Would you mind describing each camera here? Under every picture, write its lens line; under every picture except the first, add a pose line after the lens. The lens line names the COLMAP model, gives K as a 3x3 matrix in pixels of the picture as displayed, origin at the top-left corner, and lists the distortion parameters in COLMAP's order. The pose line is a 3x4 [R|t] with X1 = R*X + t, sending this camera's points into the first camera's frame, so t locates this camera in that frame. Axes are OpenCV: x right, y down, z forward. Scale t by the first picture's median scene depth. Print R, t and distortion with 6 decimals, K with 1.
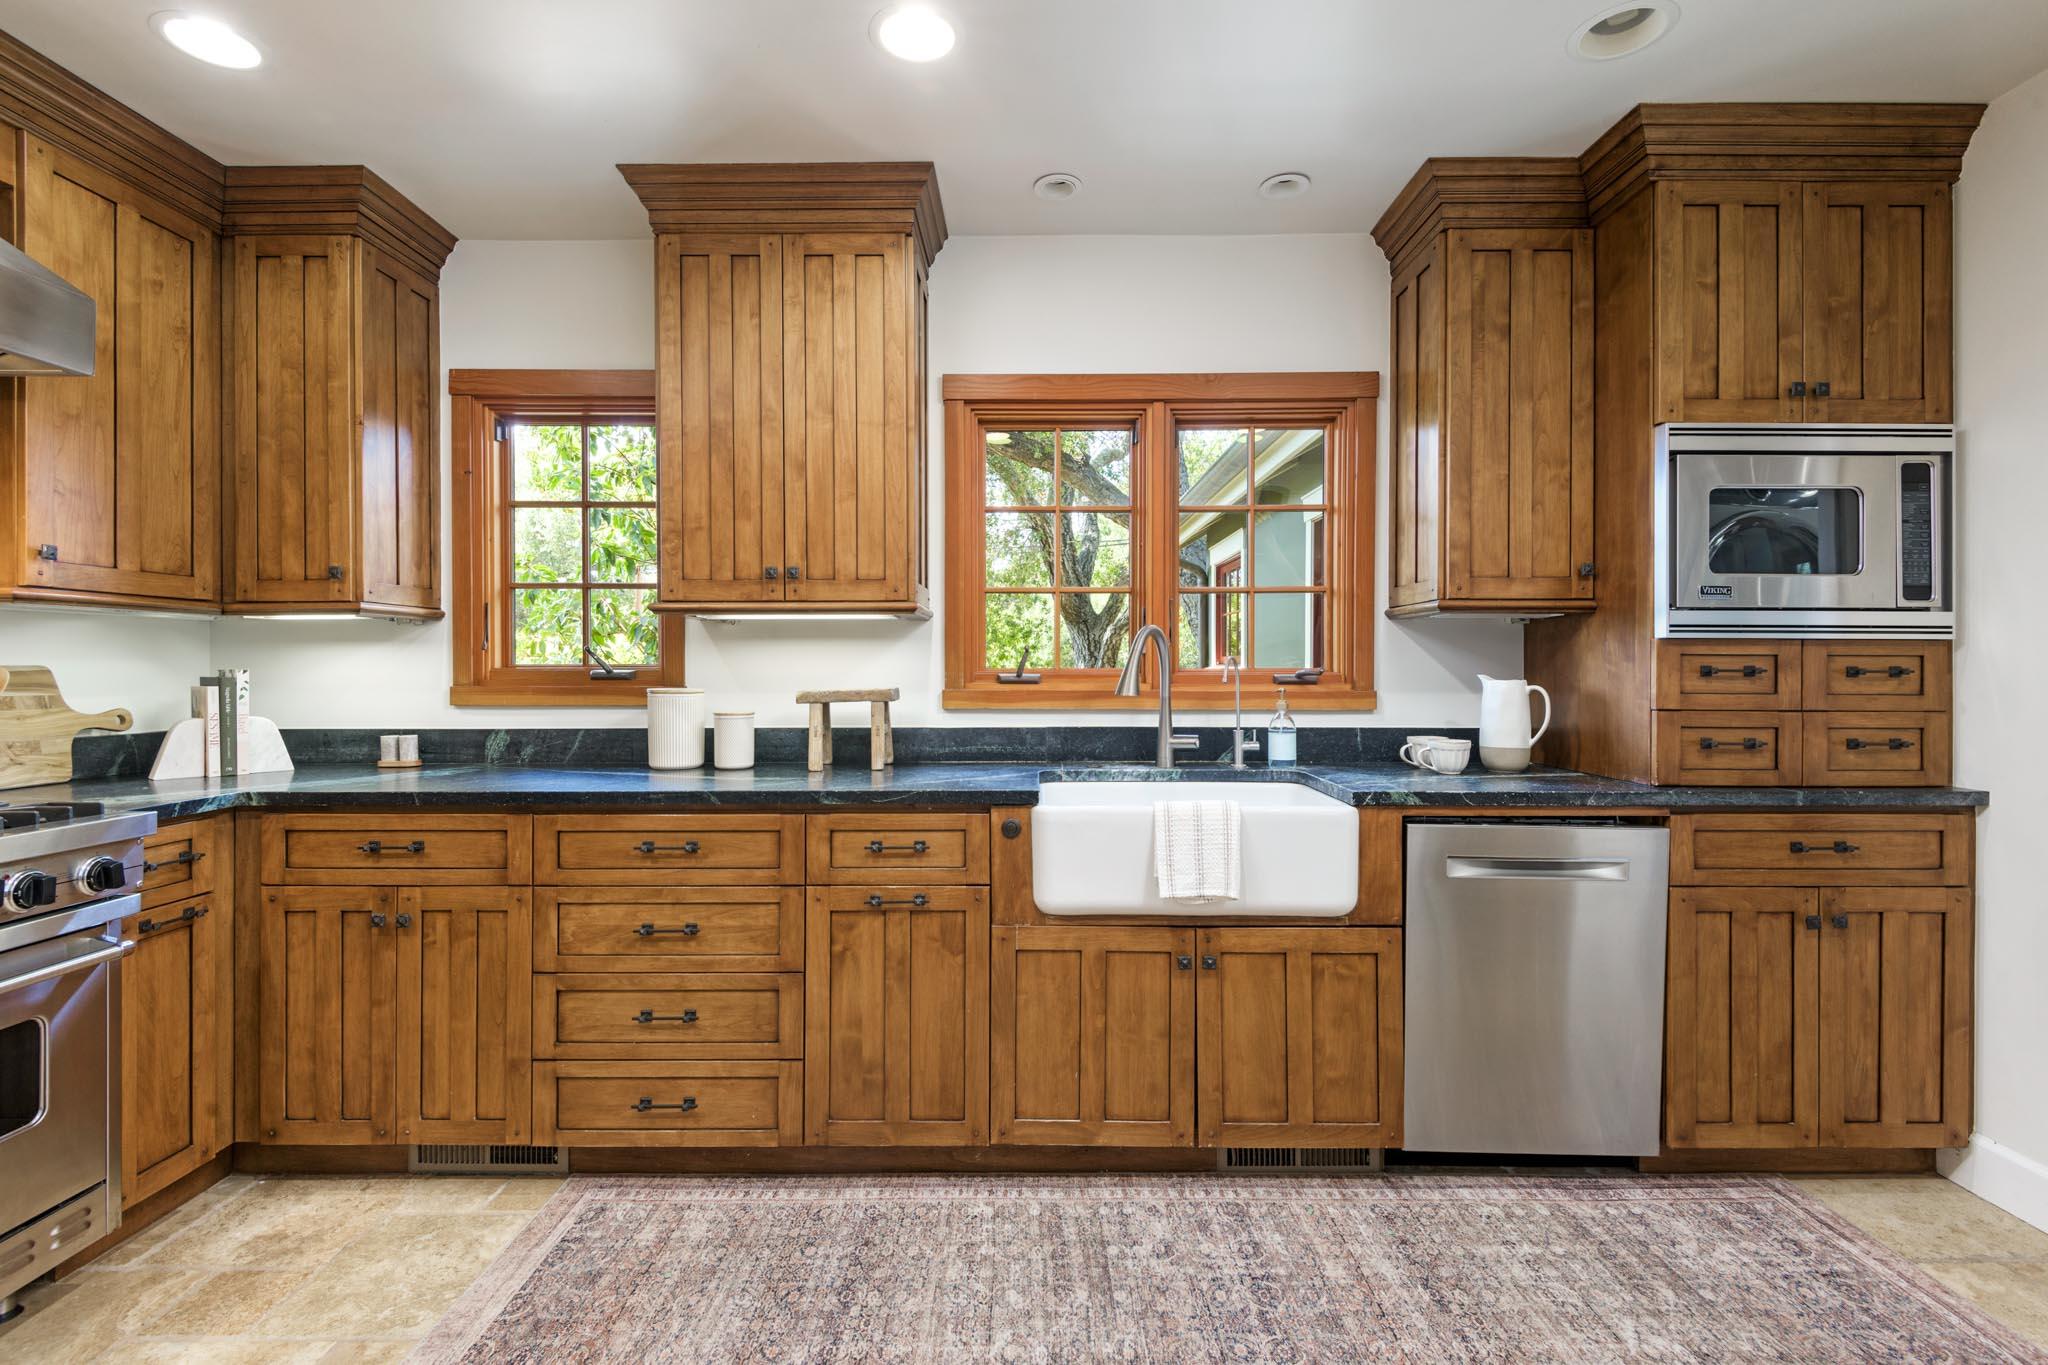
lens RADIAL K [[936.1, 0, 1022.9], [0, 936.1, 664.3], [0, 0, 1]] dist [0.012329, -0.001123]
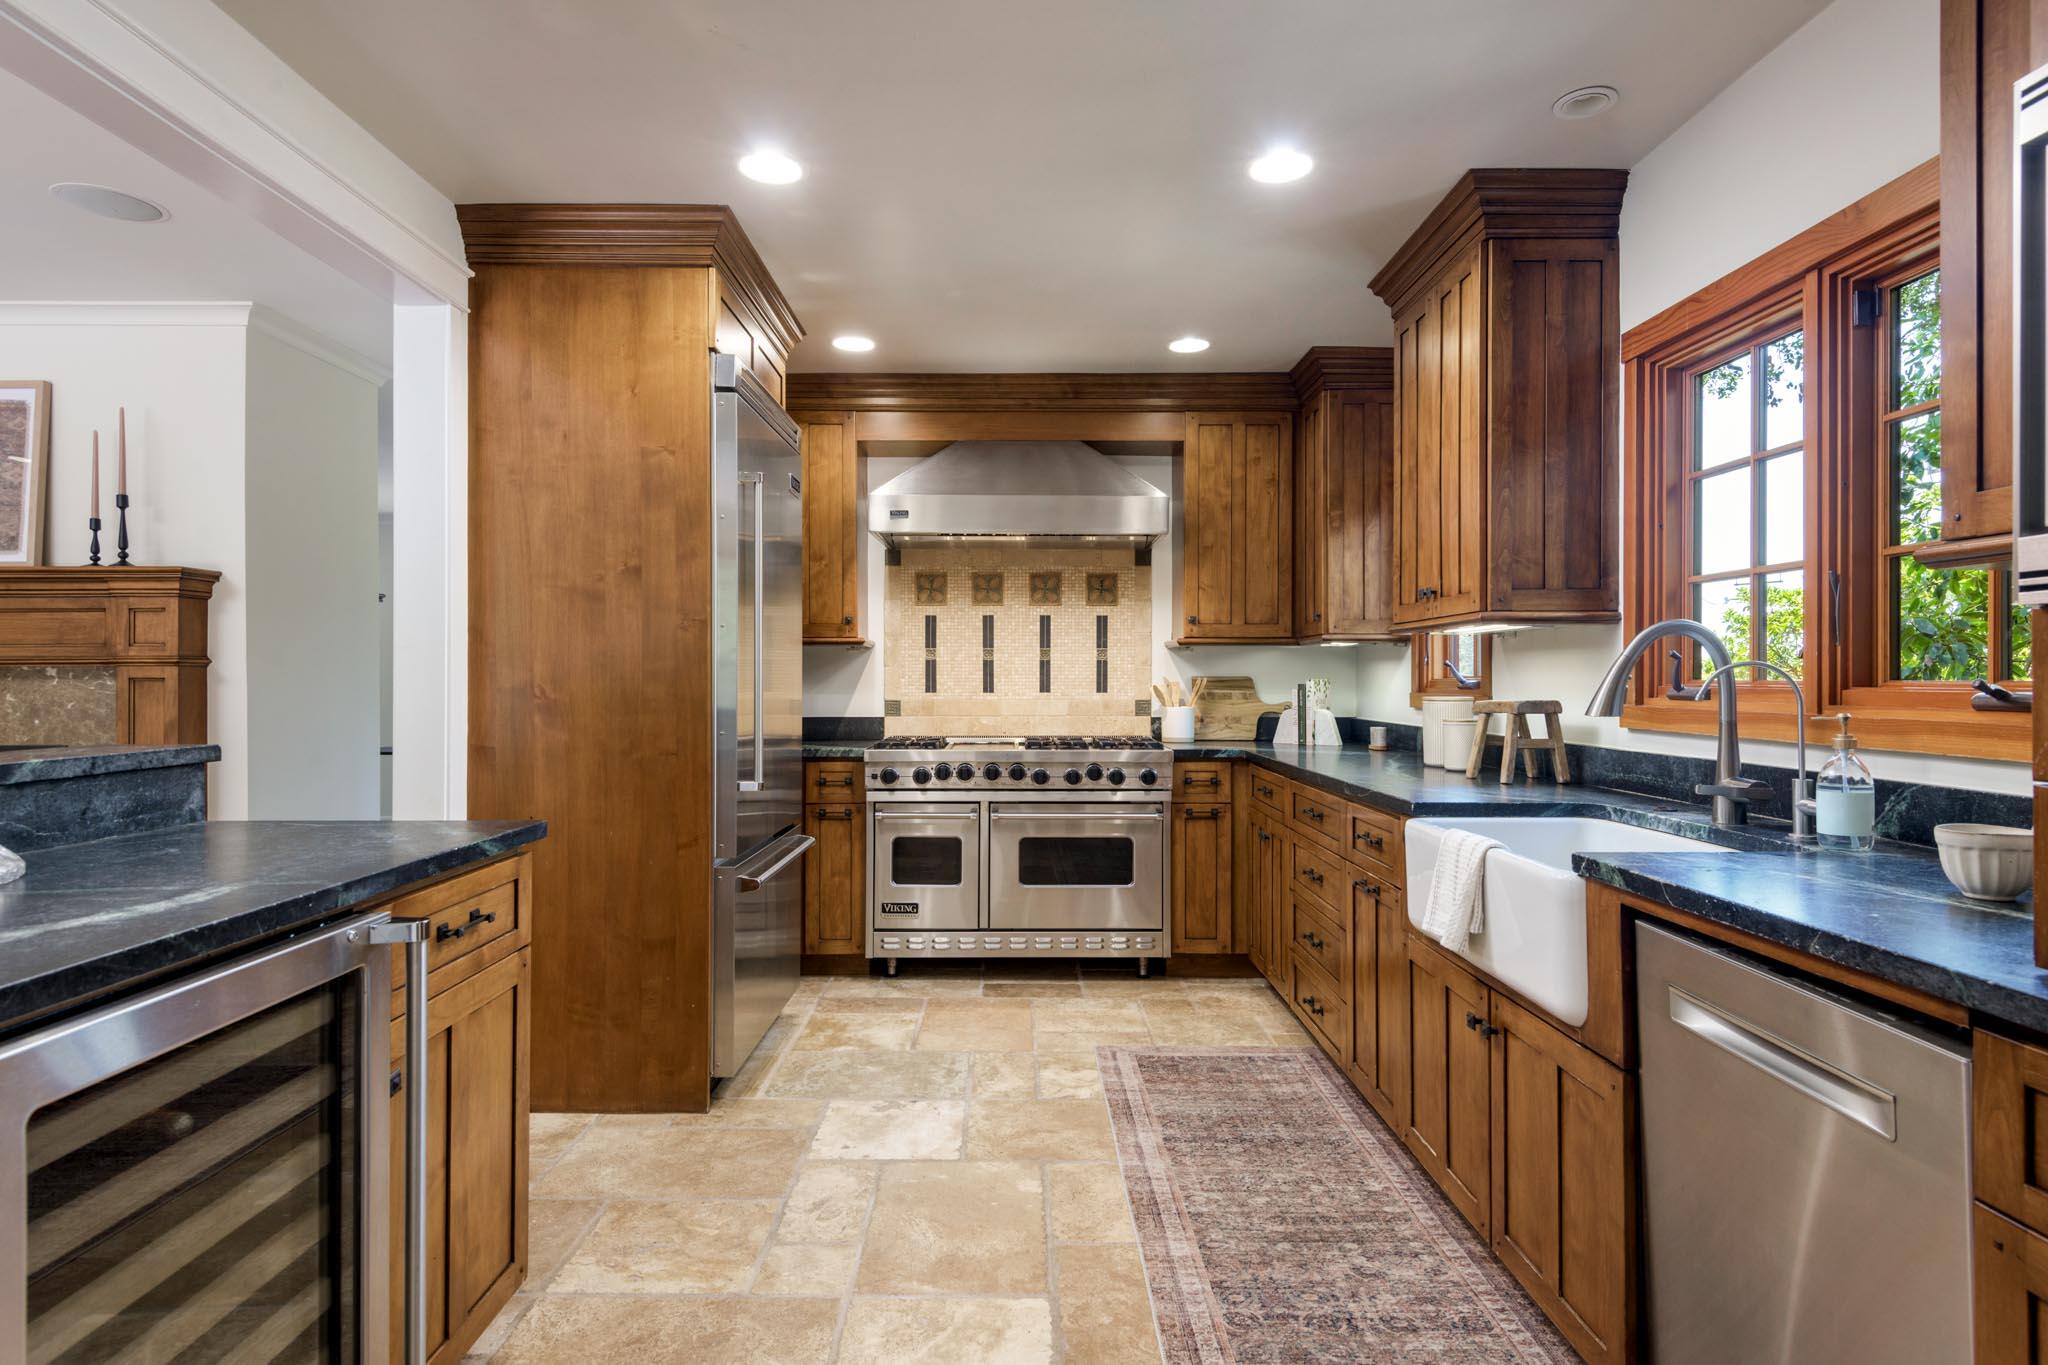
lens RADIAL K [[1099.3, 0, 1024.0], [0, 1099.3, 678.4], [0, 0, 1]] dist [0.000840, -0.000568]
pose [[0.010924, 0.000533, -0.999940, 1.200900], [-0.001485, 0.999999, 0.000517, 0.004765], [0.999939, 0.001479, 0.010925, 0.587038]]
